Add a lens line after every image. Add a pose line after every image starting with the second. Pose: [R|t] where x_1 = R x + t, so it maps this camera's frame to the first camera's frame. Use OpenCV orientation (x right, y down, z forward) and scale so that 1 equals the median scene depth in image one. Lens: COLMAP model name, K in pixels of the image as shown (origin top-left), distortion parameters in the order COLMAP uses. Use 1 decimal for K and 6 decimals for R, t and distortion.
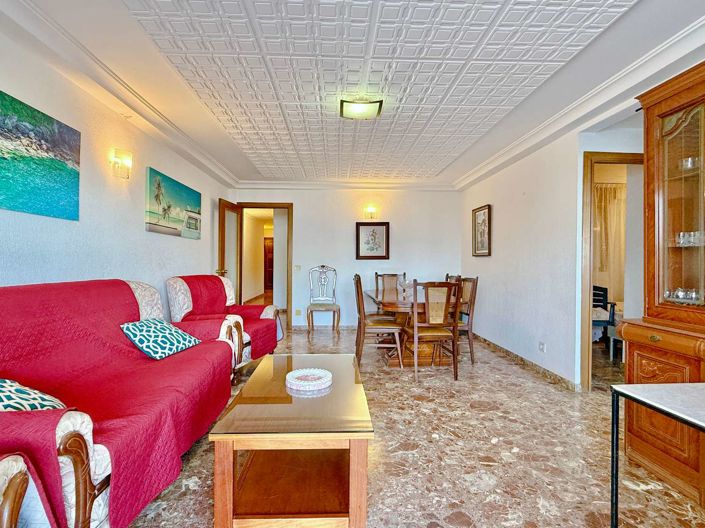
lens RADIAL K [[330.7, 0, 353.3], [0, 330.7, 264.8], [0, 0, 1]] dist [0.001329, 0.000238]
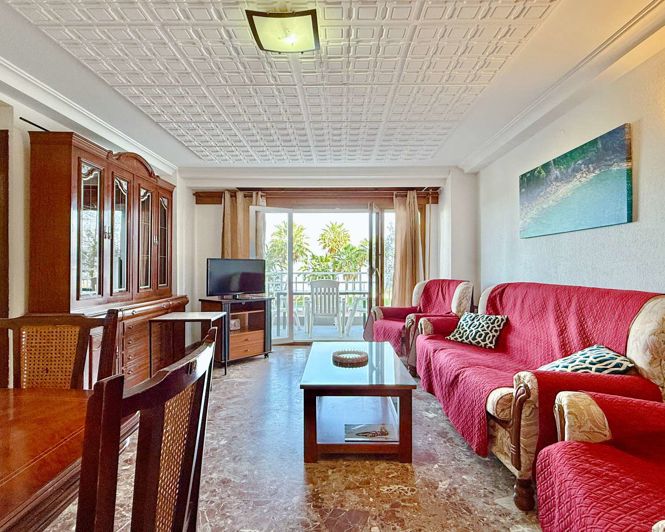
lens RADIAL K [[335.3, 0, 331.8], [0, 335.3, 267.1], [0, 0, 1]] dist [-0.004105, -0.000803]
pose [[-0.999636, 0.004726, 0.026558, -0.065729], [0.004441, 0.999932, -0.010760, -0.009588], [-0.026607, -0.010638, -0.999589, 2.225902]]
